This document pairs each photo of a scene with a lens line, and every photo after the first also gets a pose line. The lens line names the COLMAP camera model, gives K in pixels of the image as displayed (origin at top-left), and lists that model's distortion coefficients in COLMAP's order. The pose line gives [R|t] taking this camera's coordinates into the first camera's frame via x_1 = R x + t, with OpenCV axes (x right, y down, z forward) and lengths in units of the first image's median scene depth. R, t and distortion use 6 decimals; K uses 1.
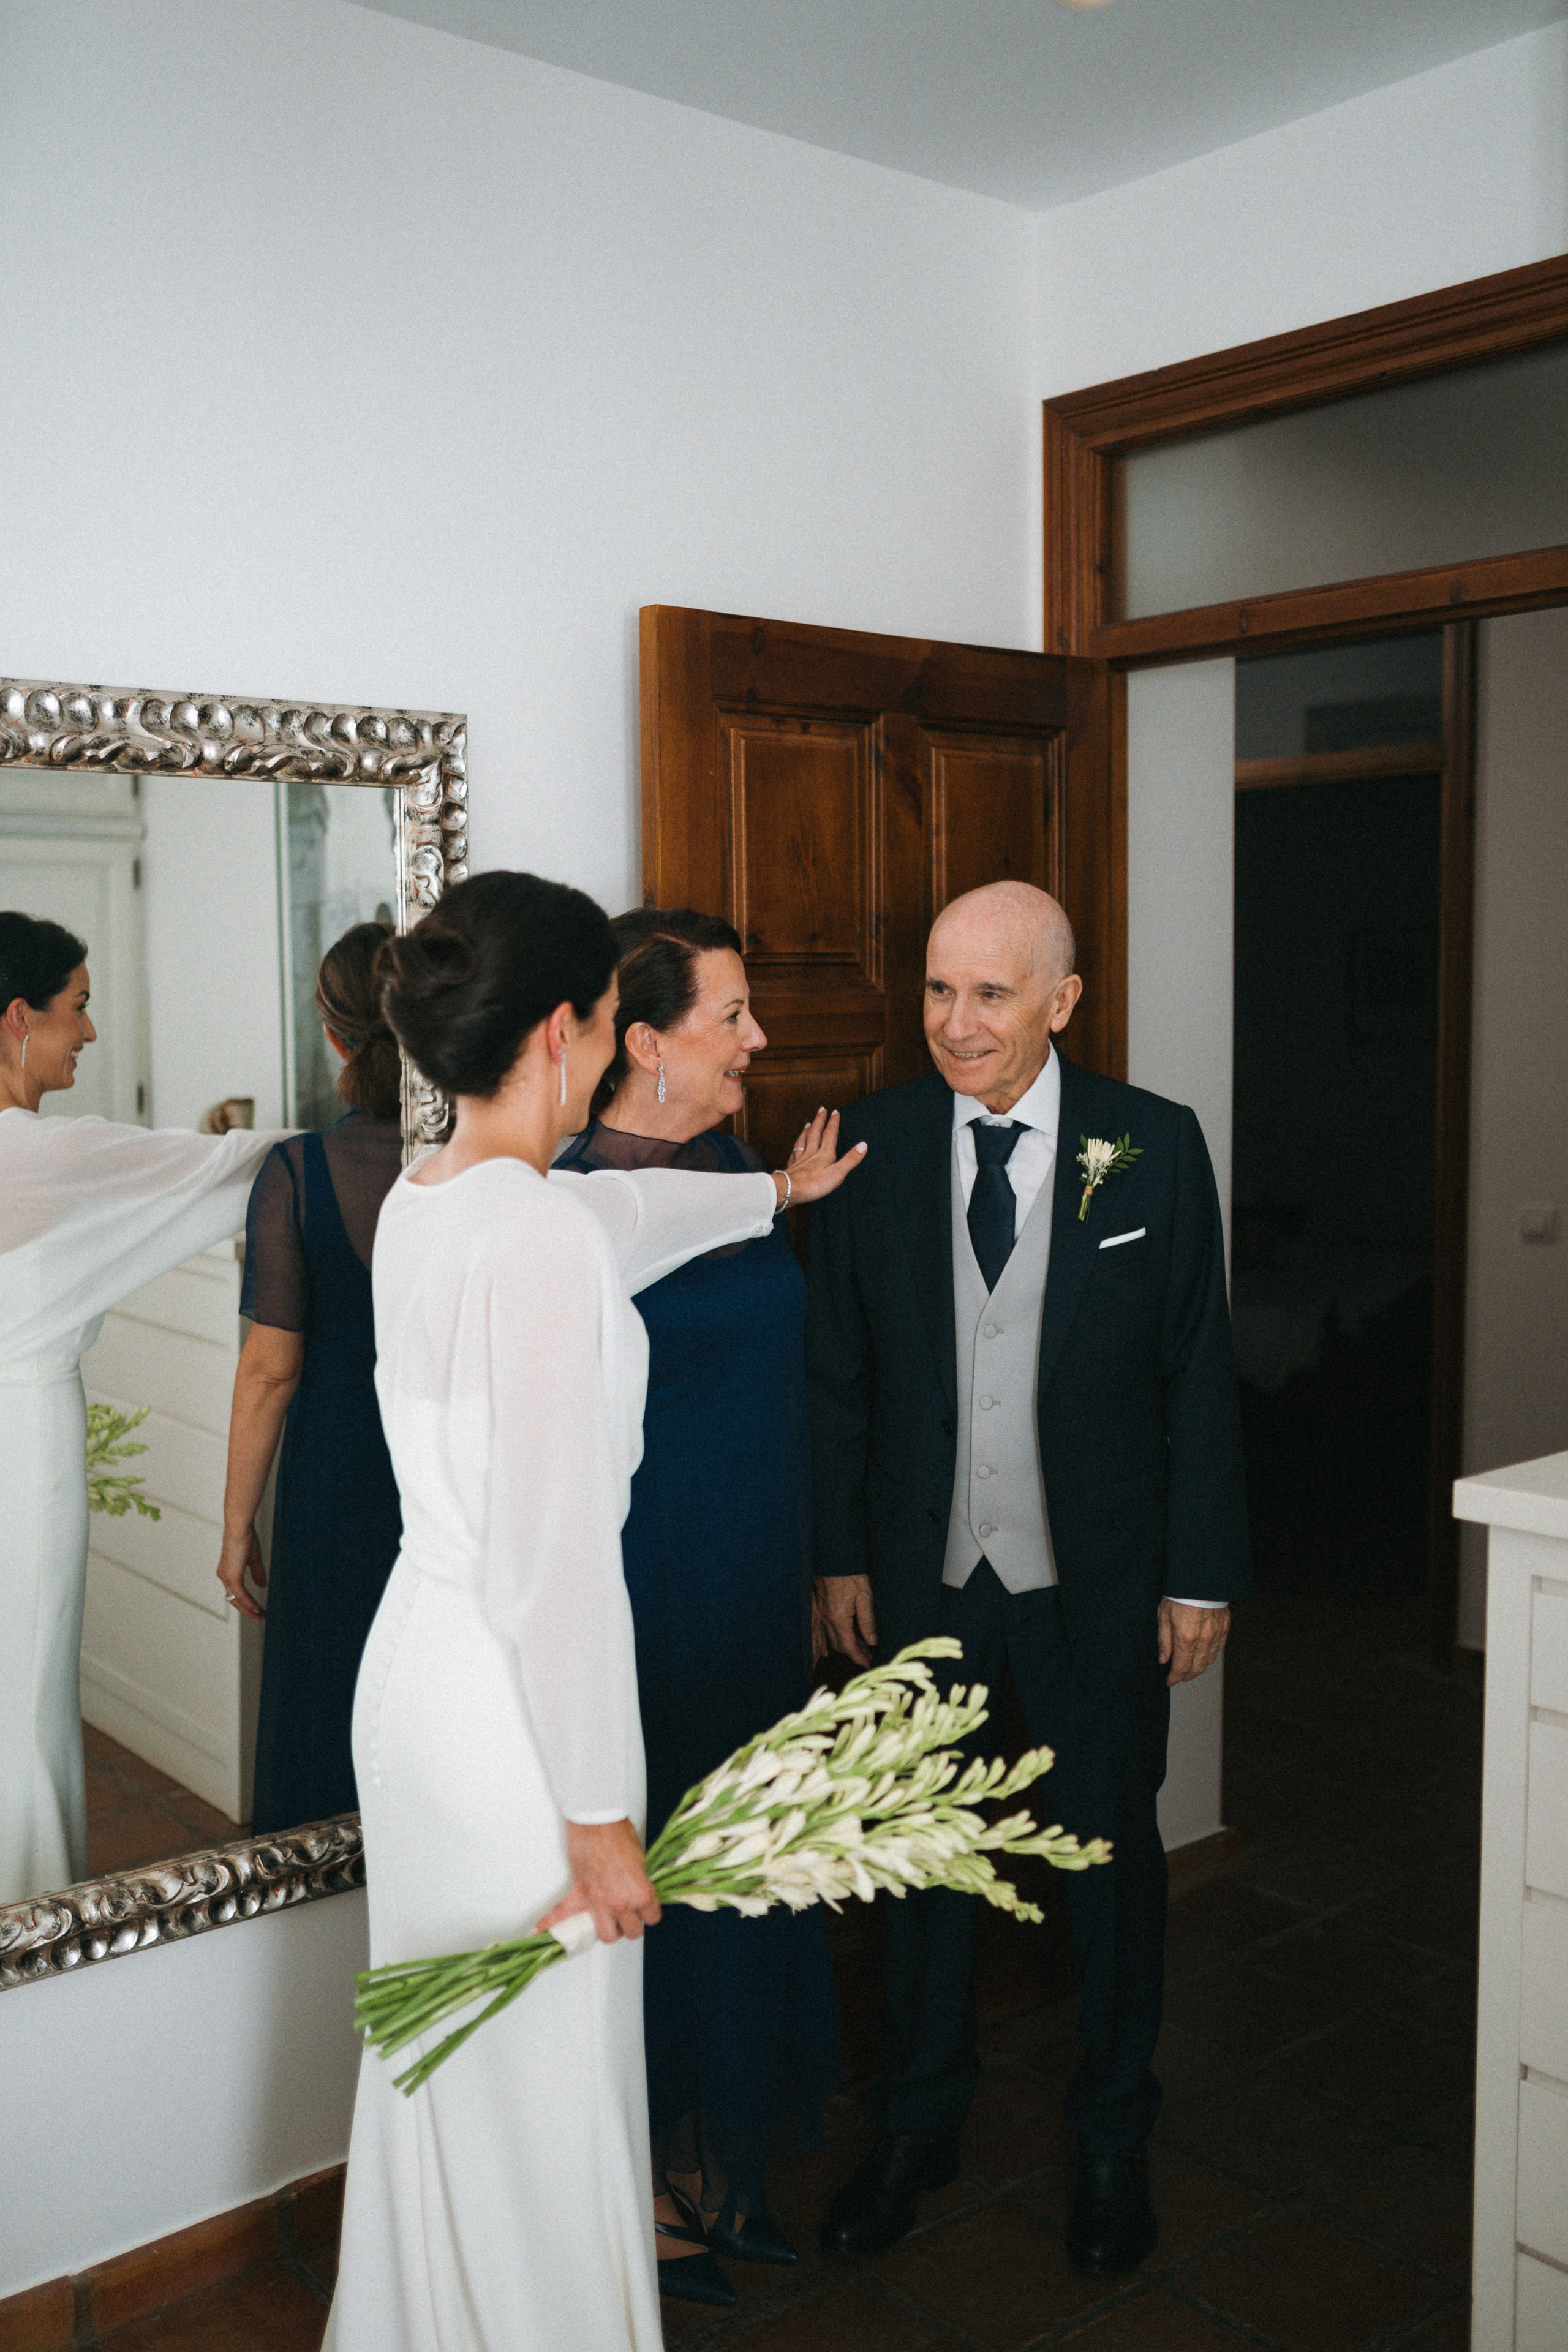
lens RADIAL K [[2284.3, 0, 736.1], [0, 2284.3, 1163.6], [0, 0, 1]] dist [-0.033397, 0.044439]
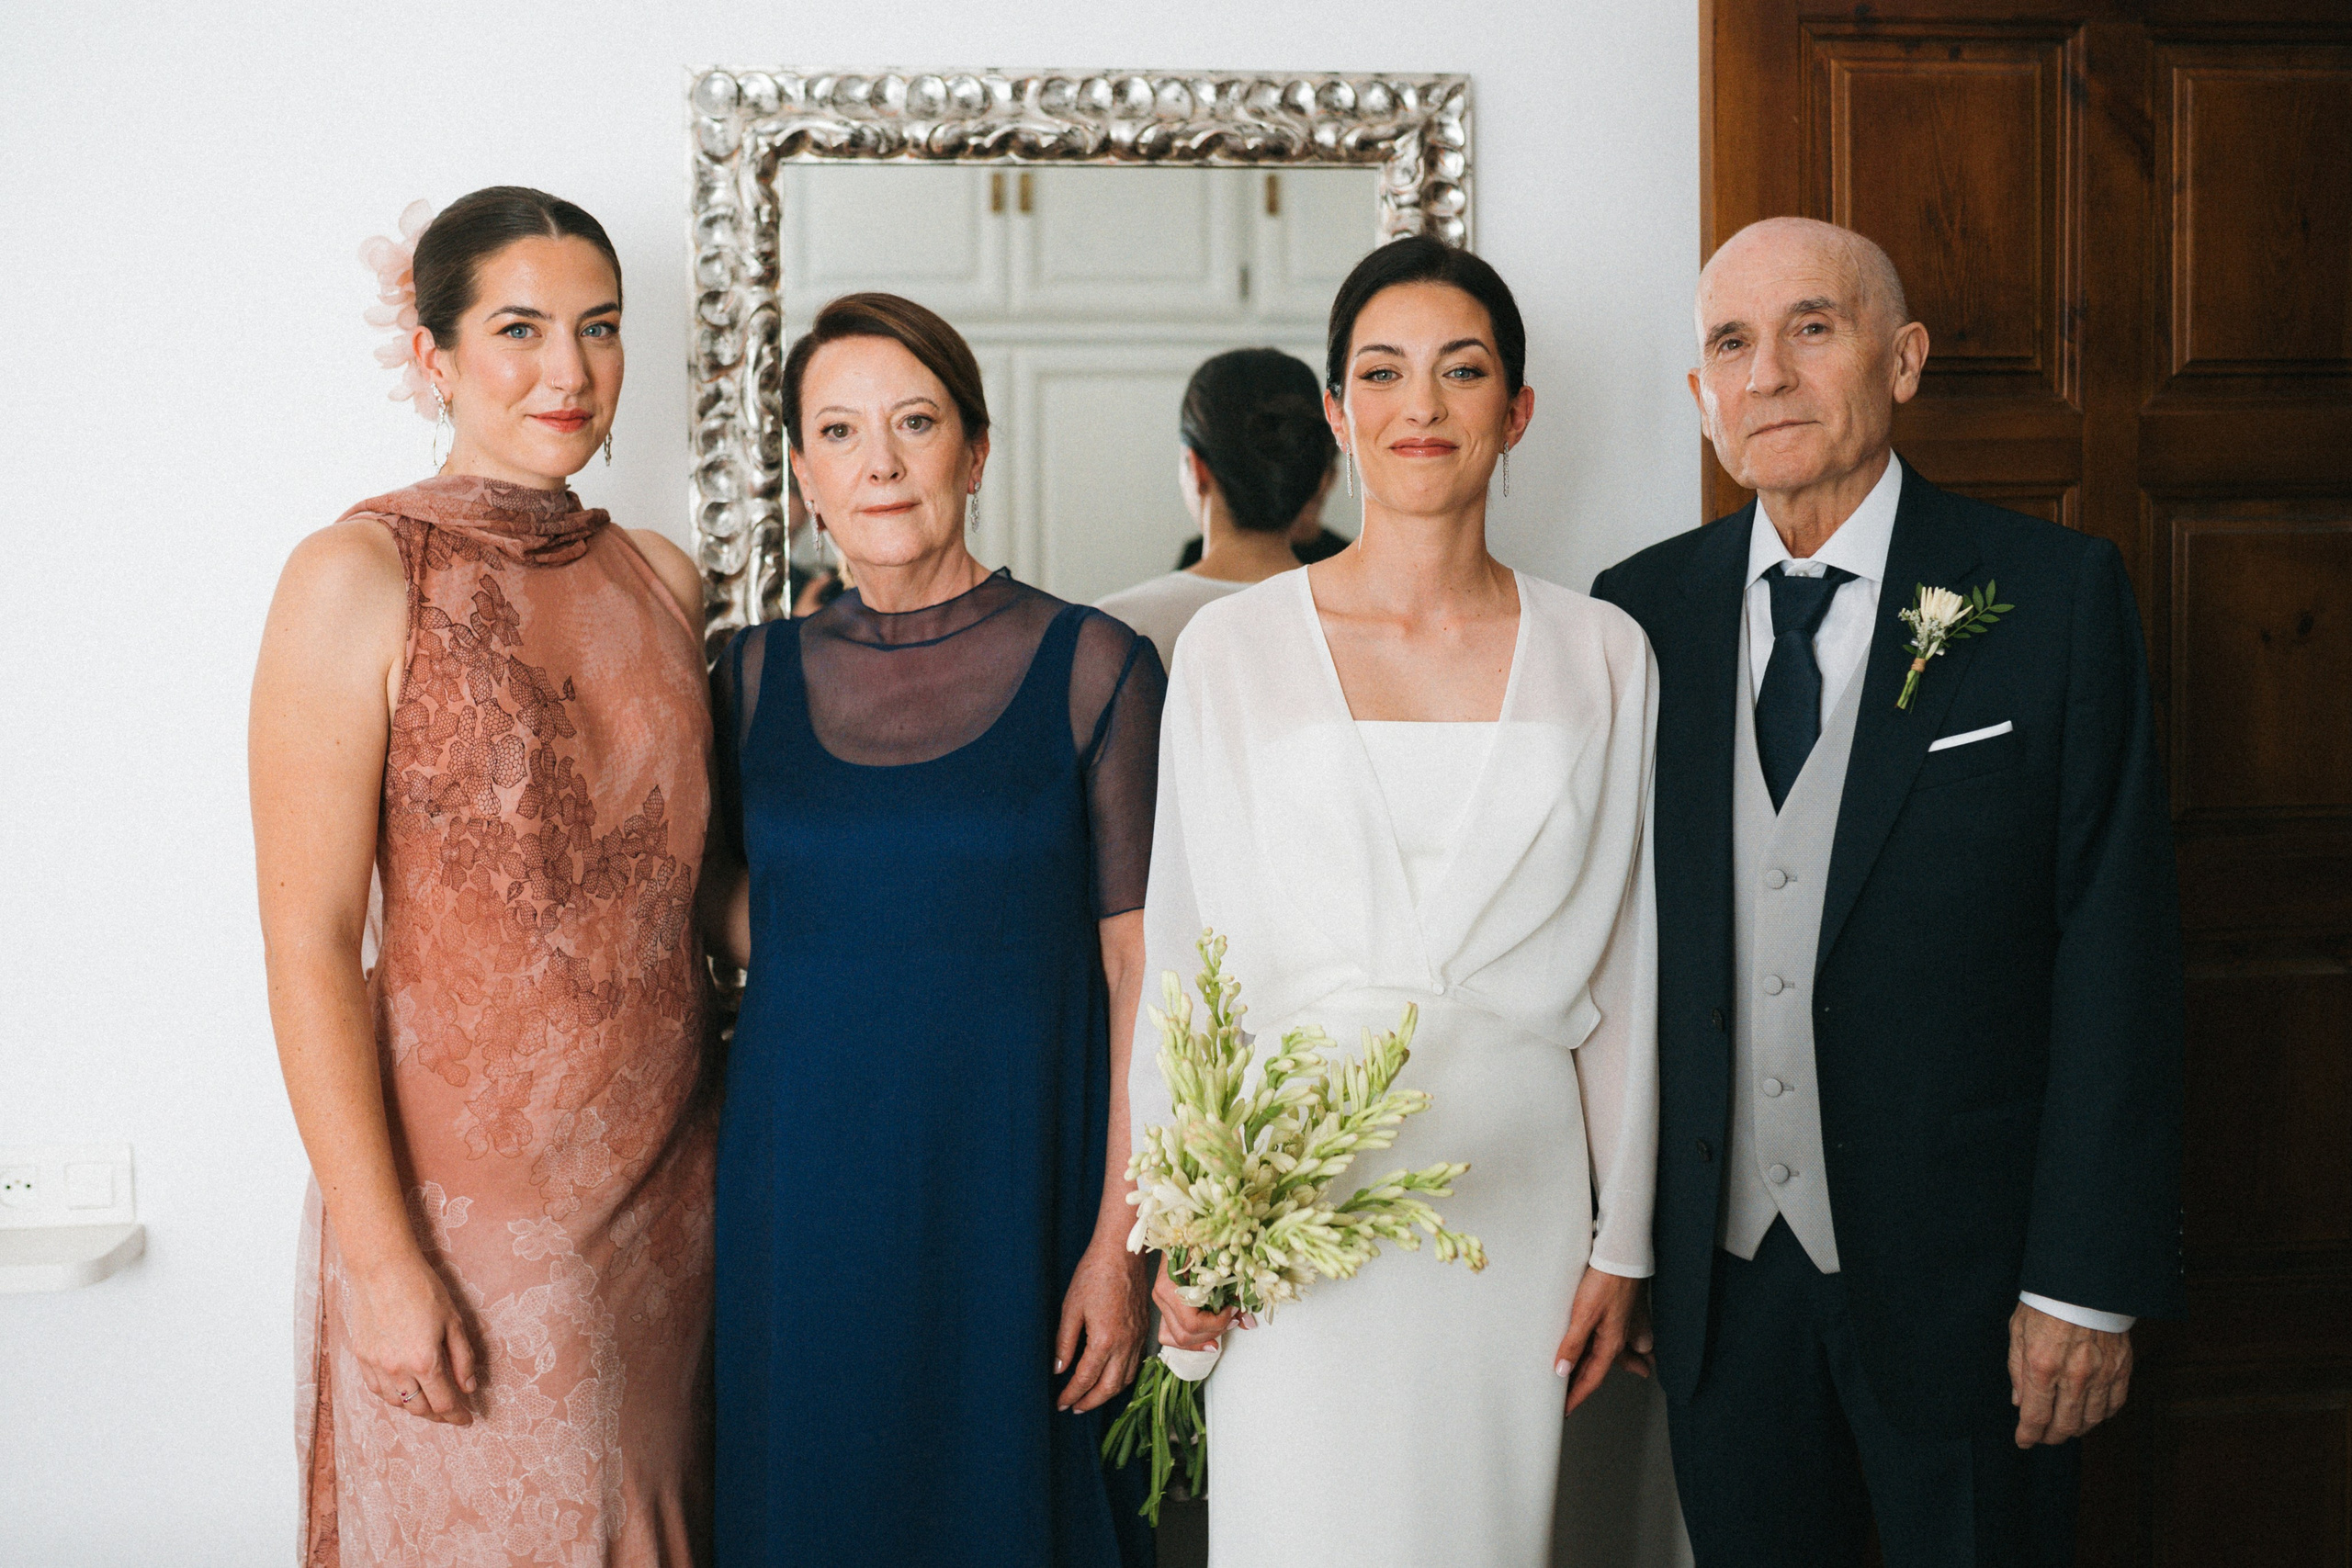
lens RADIAL K [[2284.1, 0, 1183.3], [0, 2284.1, 681.3], [0, 0, 1]] dist [-0.033397, 0.044439]
pose [[0.845696, 0.039205, -0.532223, 0.247582], [-0.035866, 0.999218, 0.016615, 0.010821], [0.532458, 0.005037, 0.846441, 0.273668]]
